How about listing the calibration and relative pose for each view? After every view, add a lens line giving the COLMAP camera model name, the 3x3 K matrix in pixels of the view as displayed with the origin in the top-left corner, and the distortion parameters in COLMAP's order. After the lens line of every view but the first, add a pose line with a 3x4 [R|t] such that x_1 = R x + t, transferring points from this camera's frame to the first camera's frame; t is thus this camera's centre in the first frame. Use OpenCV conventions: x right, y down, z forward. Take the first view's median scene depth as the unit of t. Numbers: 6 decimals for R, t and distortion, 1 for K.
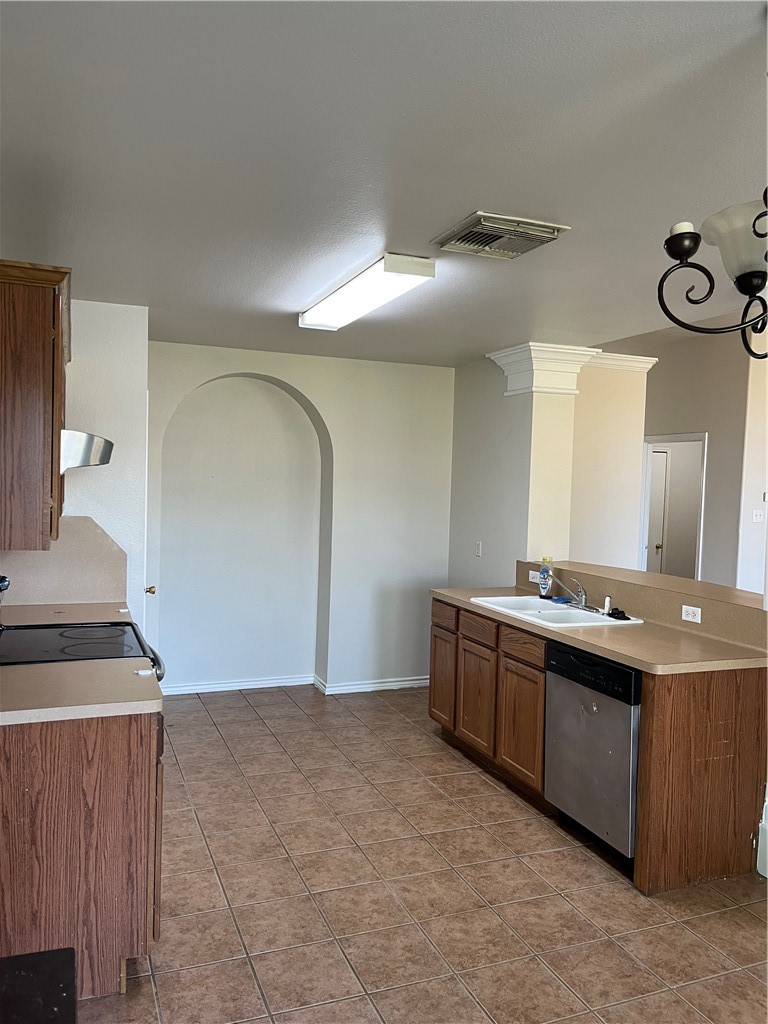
lens RADIAL K [[773.8, 0, 382.1], [0, 773.8, 511.3], [0, 0, 1]] dist [0.021766, -0.043472]
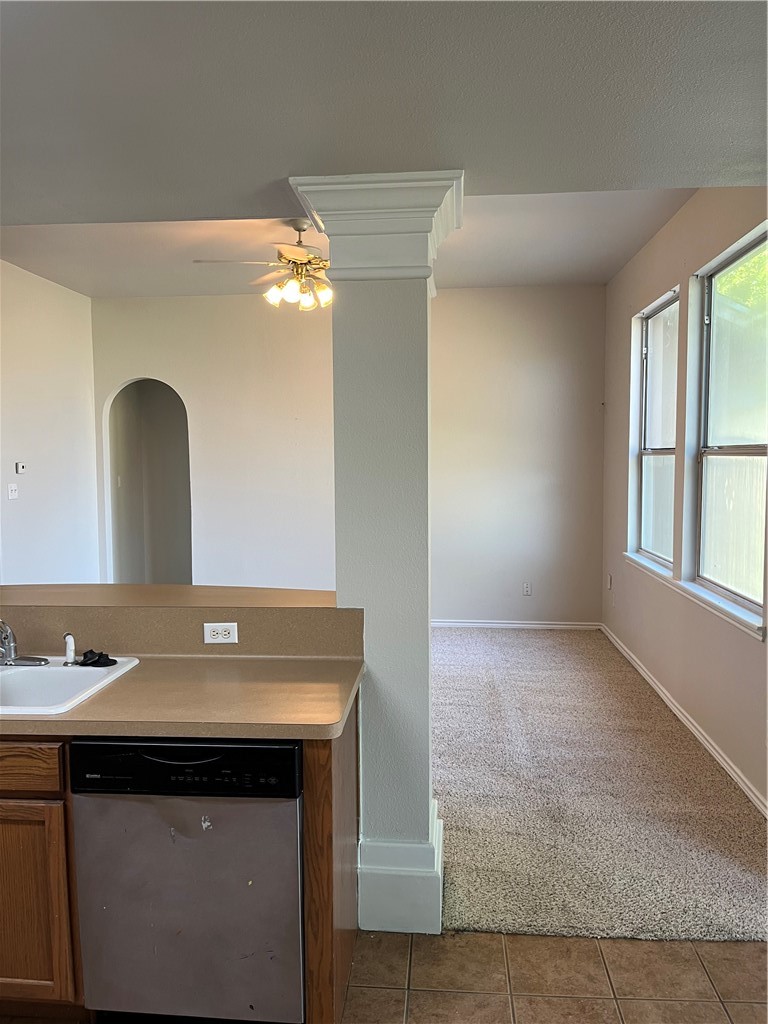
lens RADIAL K [[773.8, 0, 385.5], [0, 773.8, 516.3], [0, 0, 1]] dist [0.021766, -0.043472]
pose [[0.445757, -0.104546, 0.889028, -0.161529], [0.061392, 0.994388, 0.086154, -0.027935], [-0.893046, 0.016176, 0.449674, 0.533184]]
